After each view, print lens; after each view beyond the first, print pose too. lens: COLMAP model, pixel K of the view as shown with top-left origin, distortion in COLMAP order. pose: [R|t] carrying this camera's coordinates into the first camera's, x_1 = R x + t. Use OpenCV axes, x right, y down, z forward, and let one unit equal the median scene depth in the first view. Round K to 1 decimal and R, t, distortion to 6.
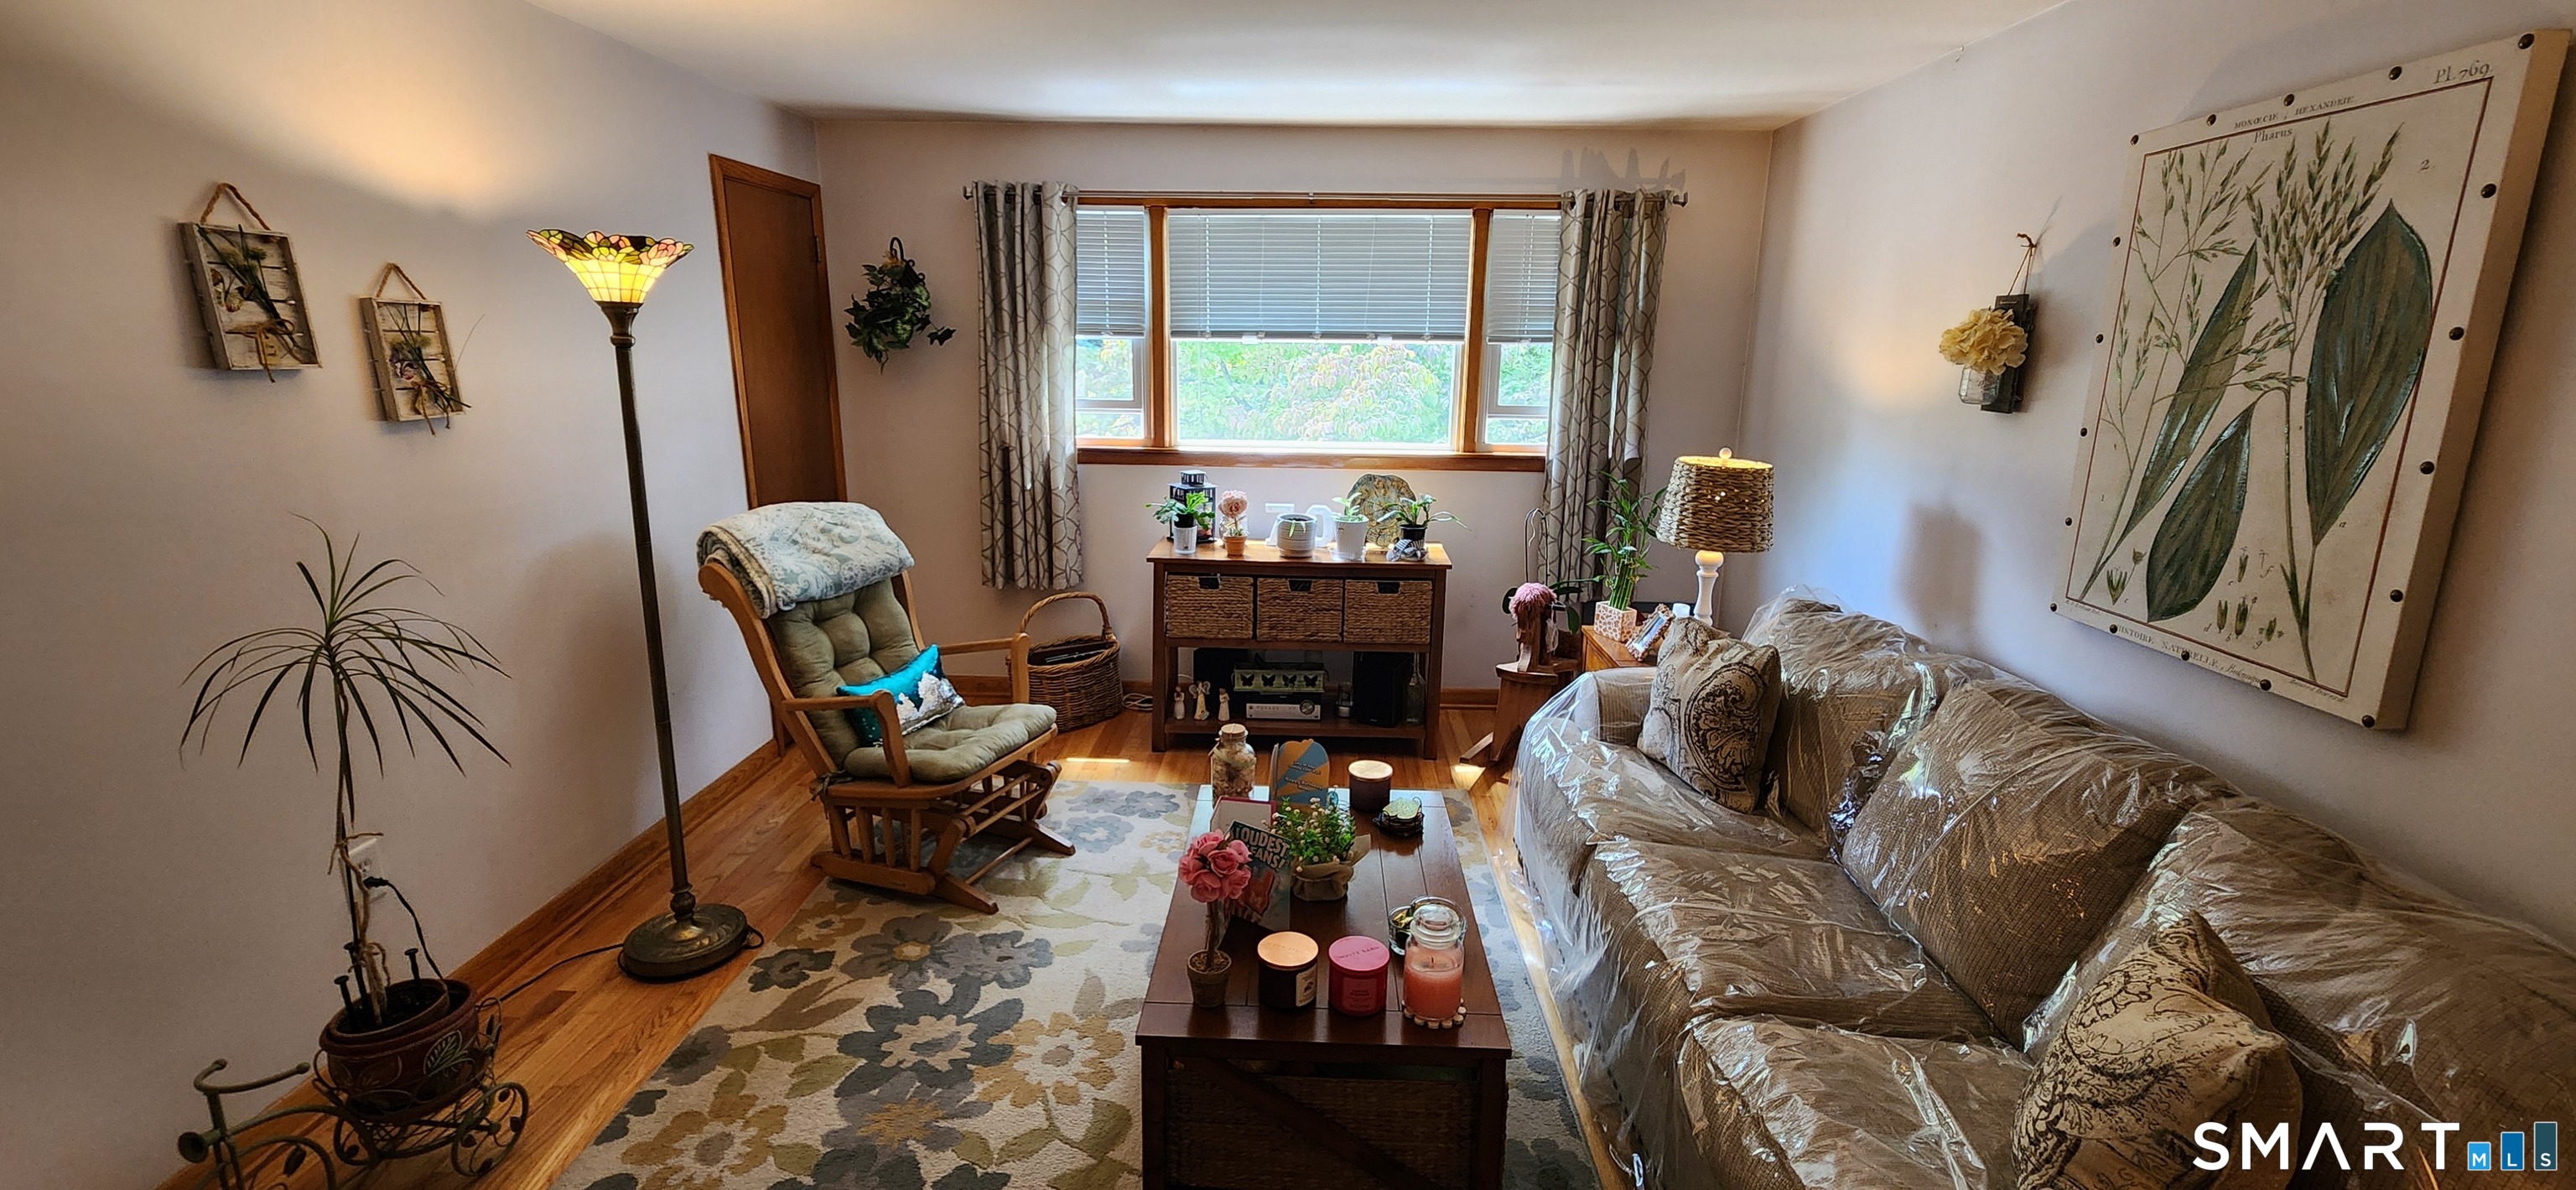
lens RADIAL K [[1056.6, 0, 1272.5], [0, 1056.6, 587.8], [0, 0, 1]] dist [0.000053, -0.001551]
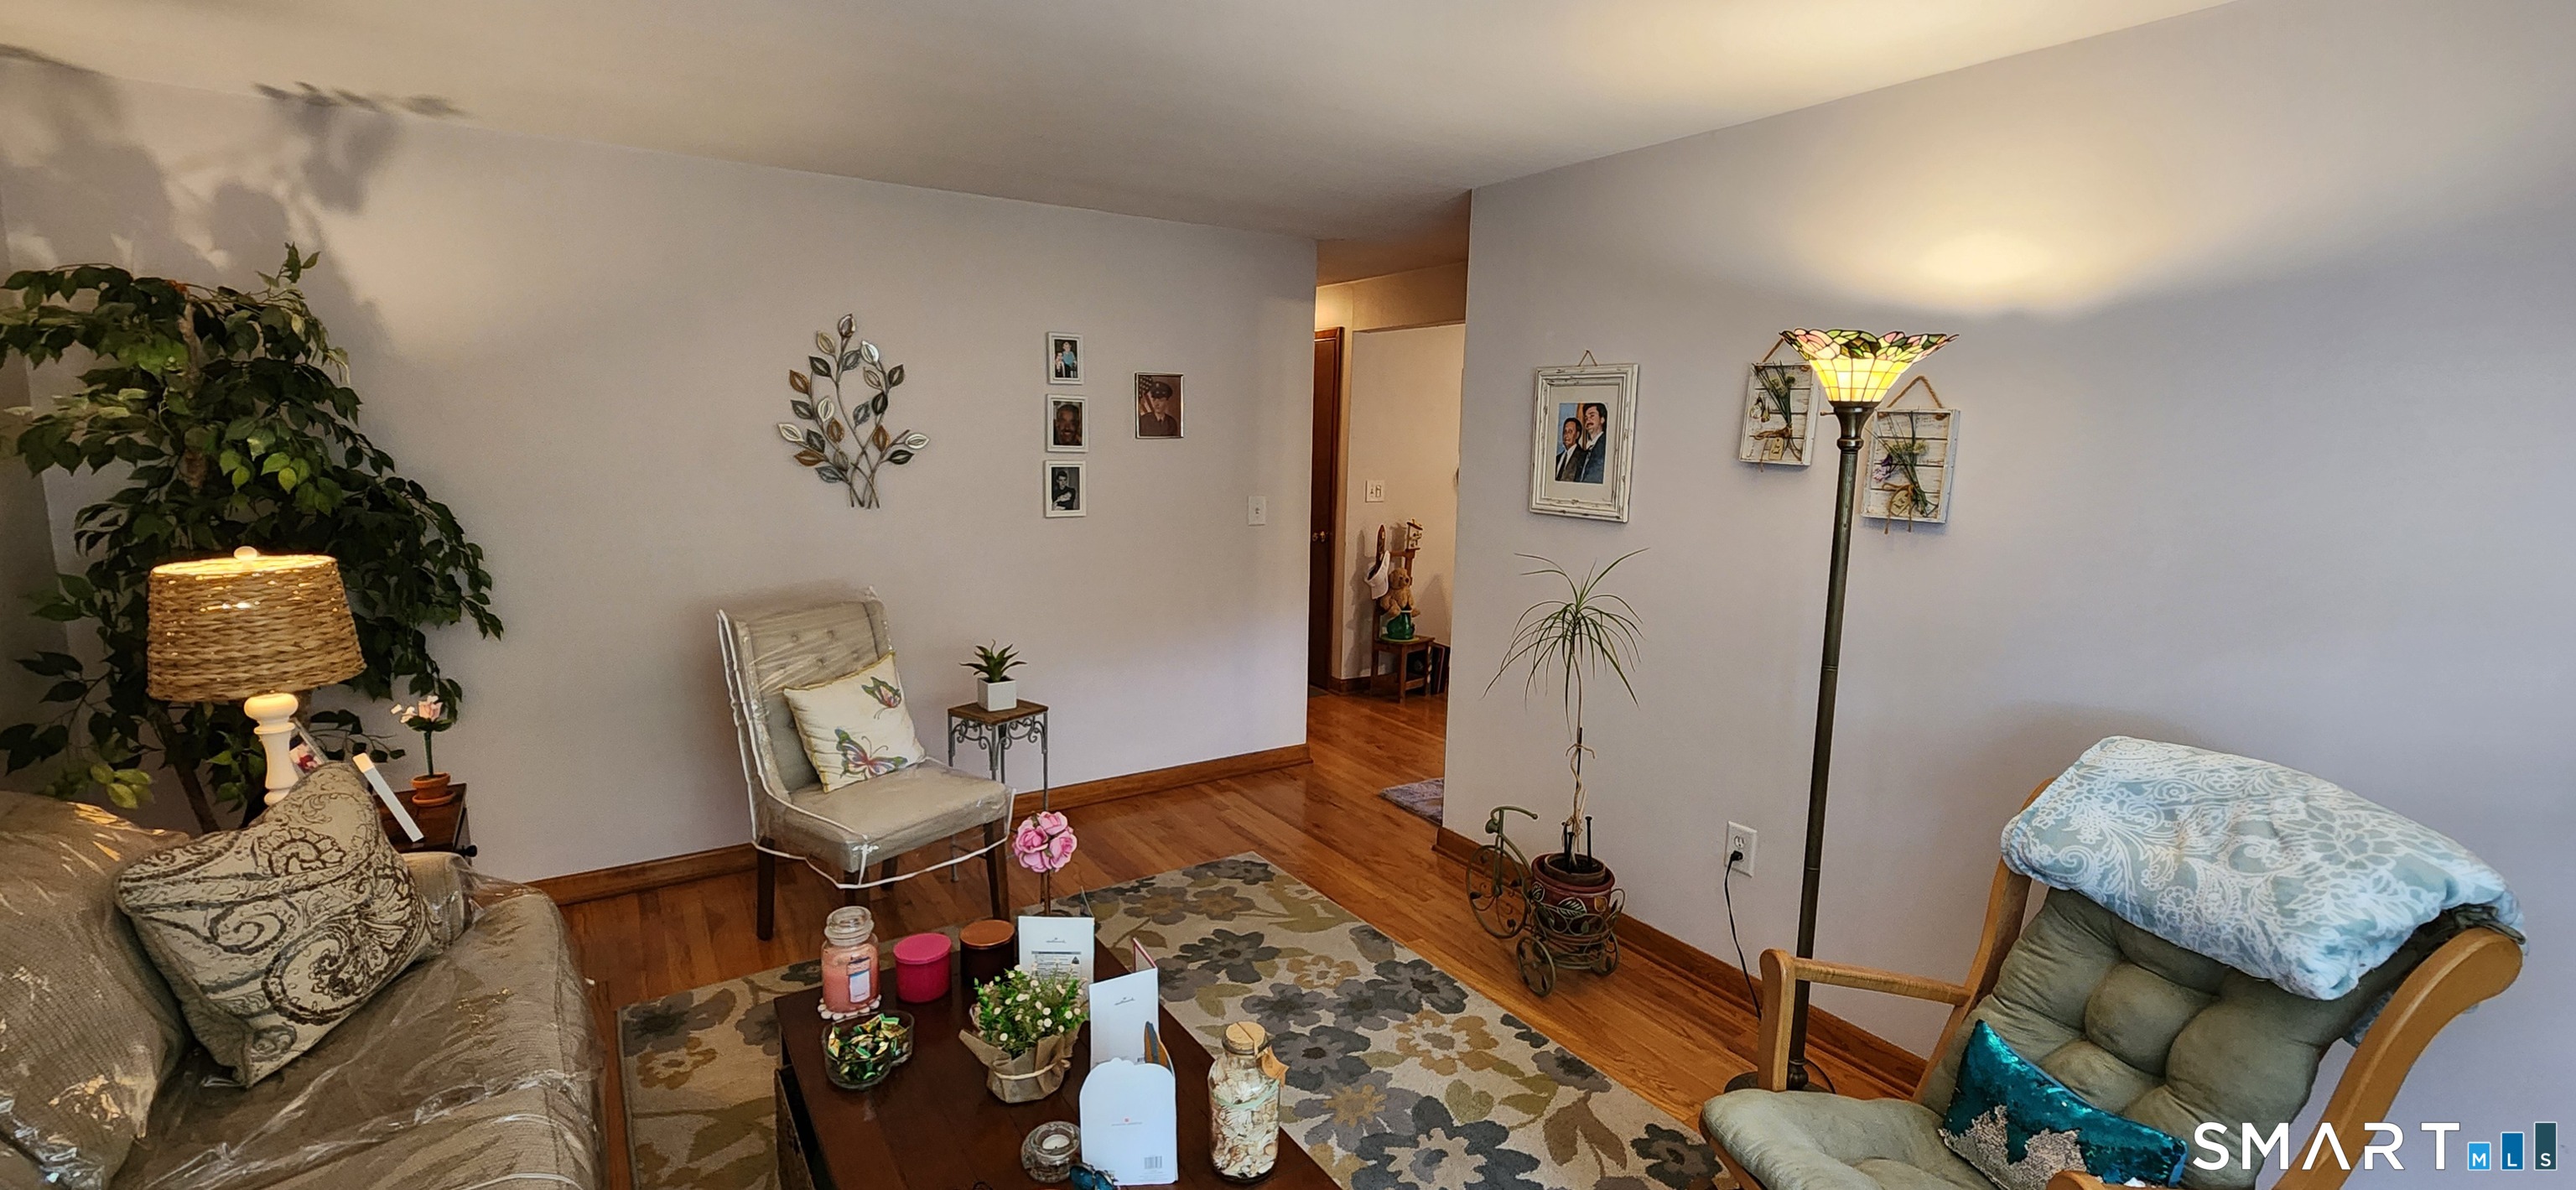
lens RADIAL K [[1056.6, 0, 1278.3], [0, 1056.6, 582.0], [0, 0, 1]] dist [0.000053, -0.001551]
pose [[-0.818209, 0.052405, -0.572527, 0.273376], [-0.164219, 0.933044, 0.320094, -0.297347], [0.550968, 0.355924, -0.754820, 1.300038]]
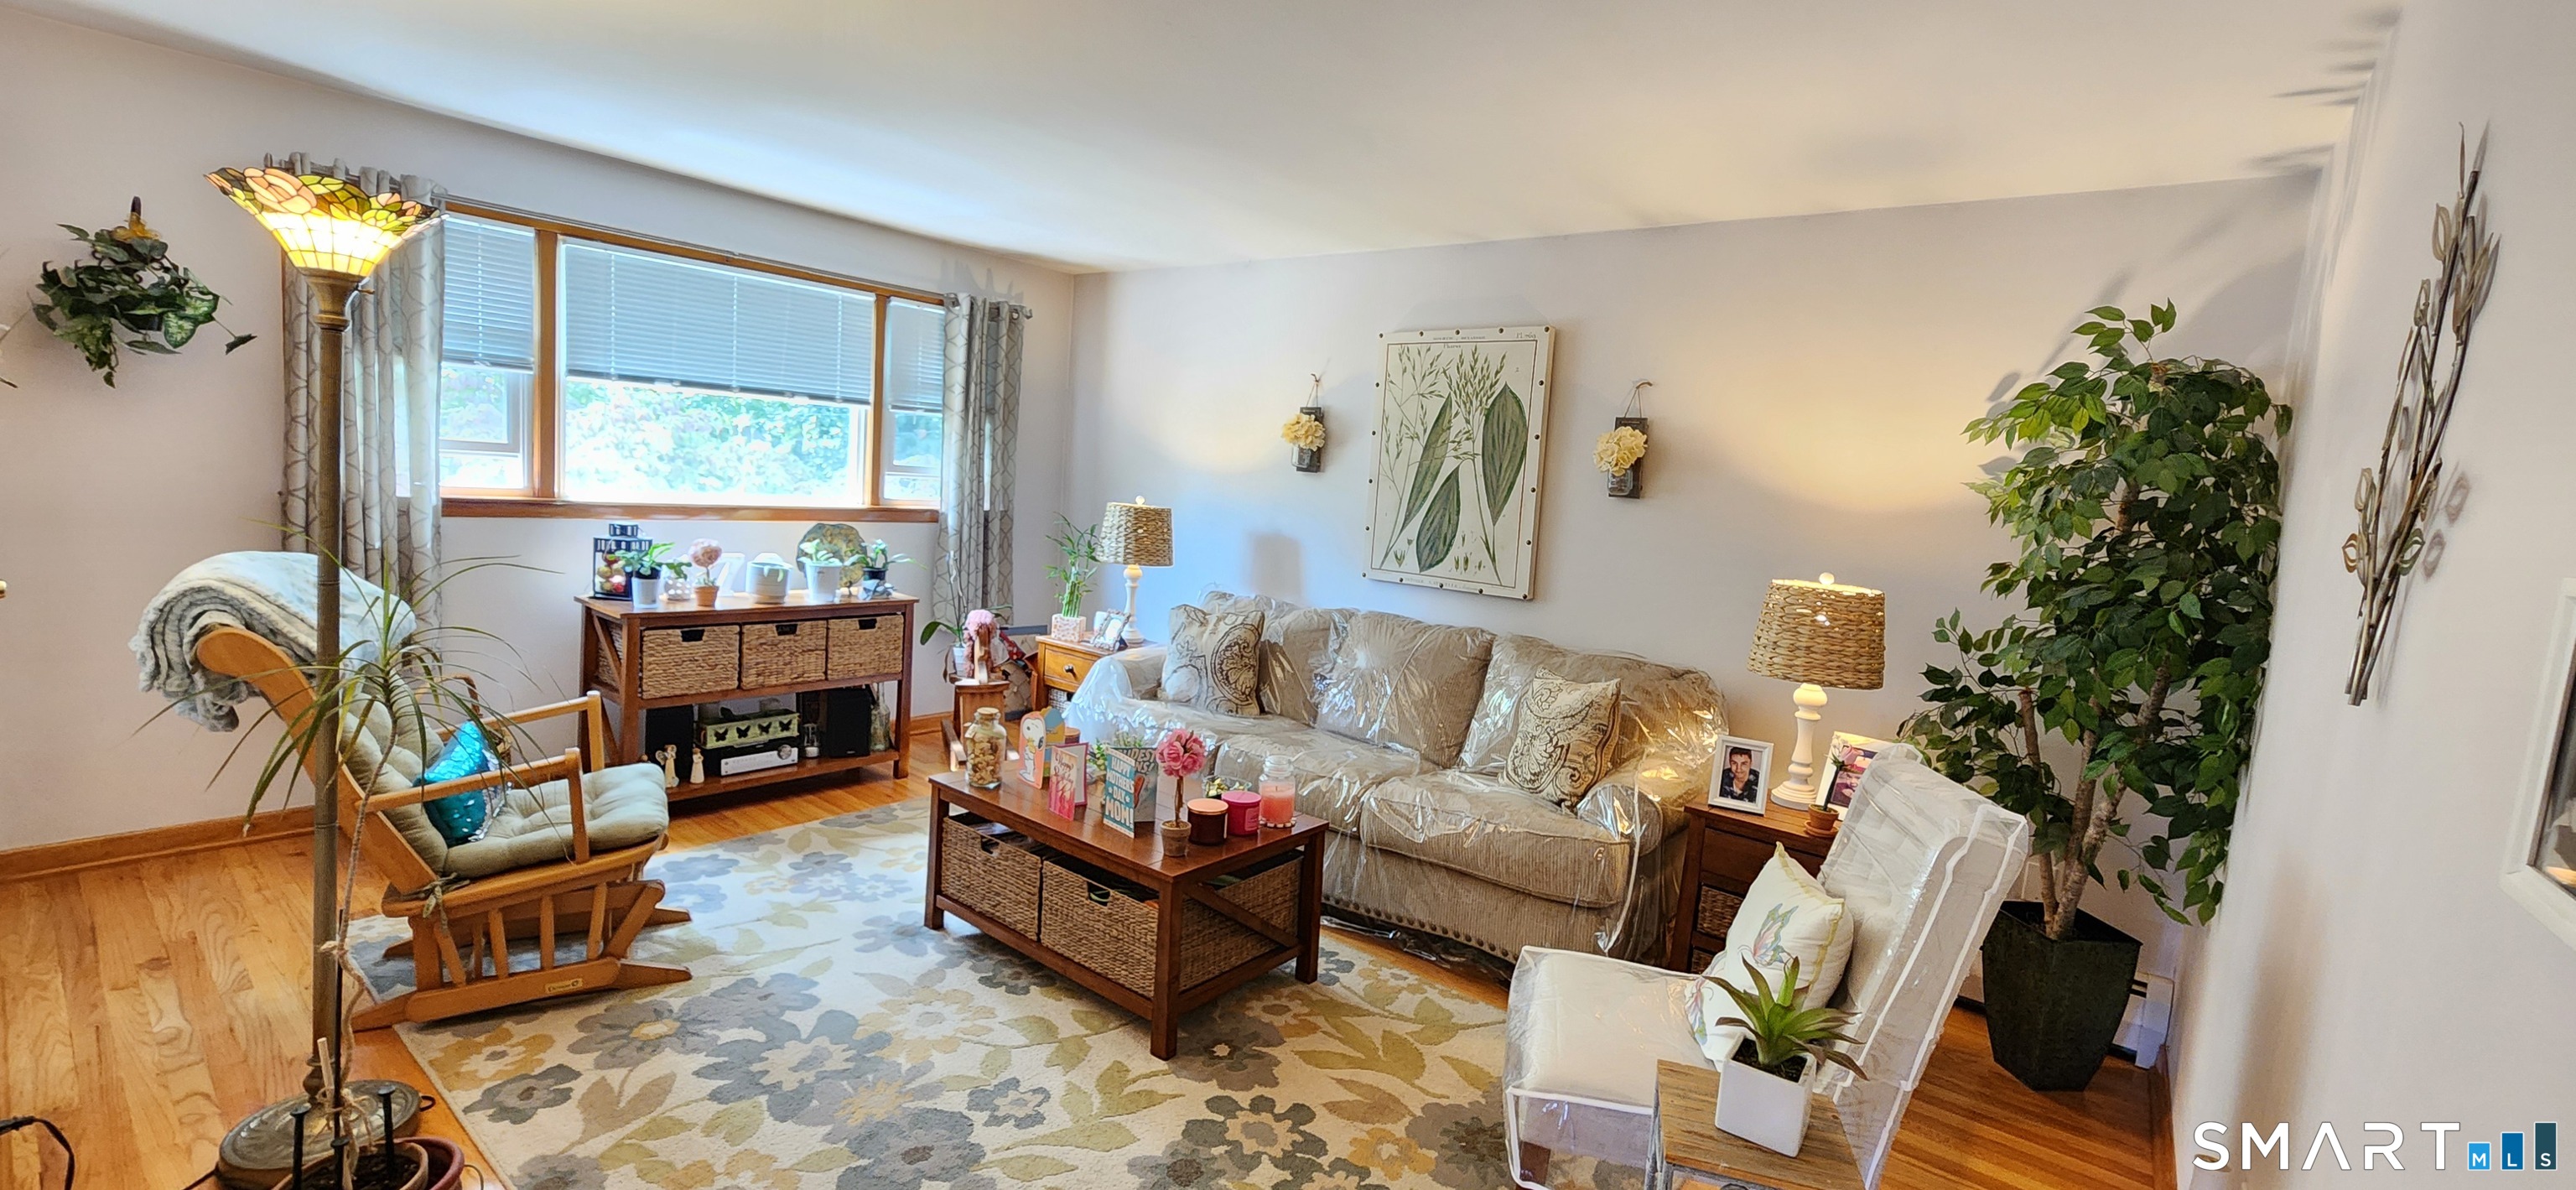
lens RADIAL K [[1056.6, 0, 1282.9], [0, 1056.6, 592.5], [0, 0, 1]] dist [0.000053, -0.001551]
pose [[0.598231, -0.058847, 0.799160, -0.738562], [0.121845, 0.992383, -0.018135, 0.058241], [-0.792006, 0.108223, 0.600845, -0.003122]]
